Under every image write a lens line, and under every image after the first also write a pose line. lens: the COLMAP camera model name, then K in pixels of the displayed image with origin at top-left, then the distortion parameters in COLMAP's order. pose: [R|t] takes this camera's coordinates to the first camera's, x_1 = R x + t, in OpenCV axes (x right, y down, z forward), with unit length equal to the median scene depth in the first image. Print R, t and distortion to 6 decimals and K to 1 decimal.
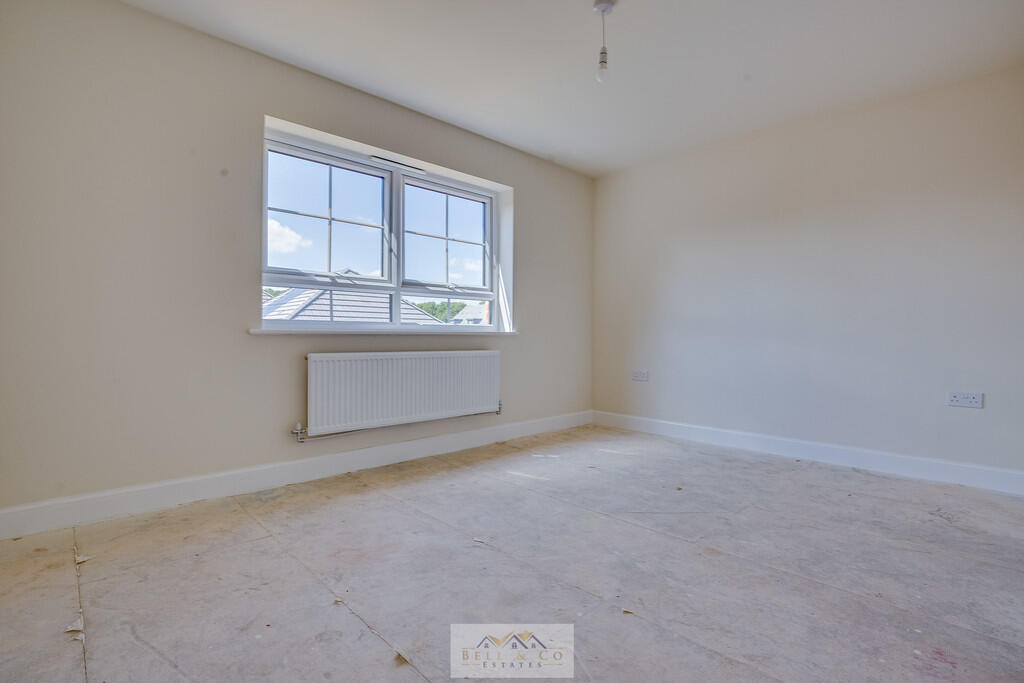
lens RADIAL K [[507.5, 0, 512.0], [0, 507.5, 341.5], [0, 0, 1]] dist [0.001759, -0.000134]
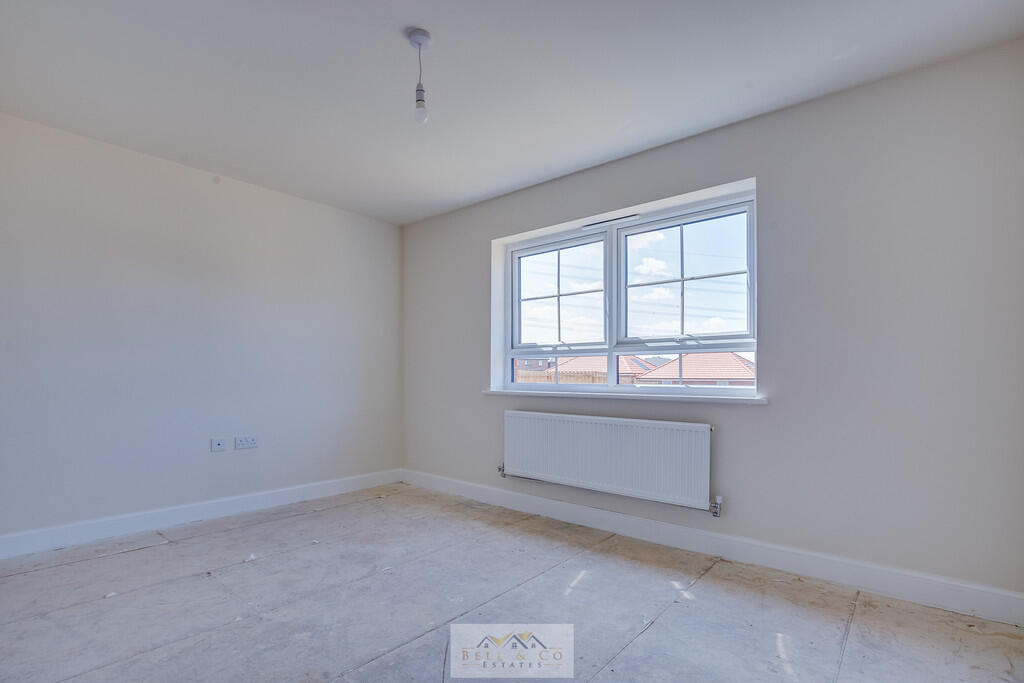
lens RADIAL K [[469.7, 0, 489.3], [0, 469.7, 392.4], [0, 0, 1]] dist [-0.069819, 0.000002]
pose [[0.080556, 0.015861, -0.996624, 0.737121], [-0.024938, 0.999592, 0.013892, -0.034070], [0.996438, 0.023735, 0.080918, 0.810182]]
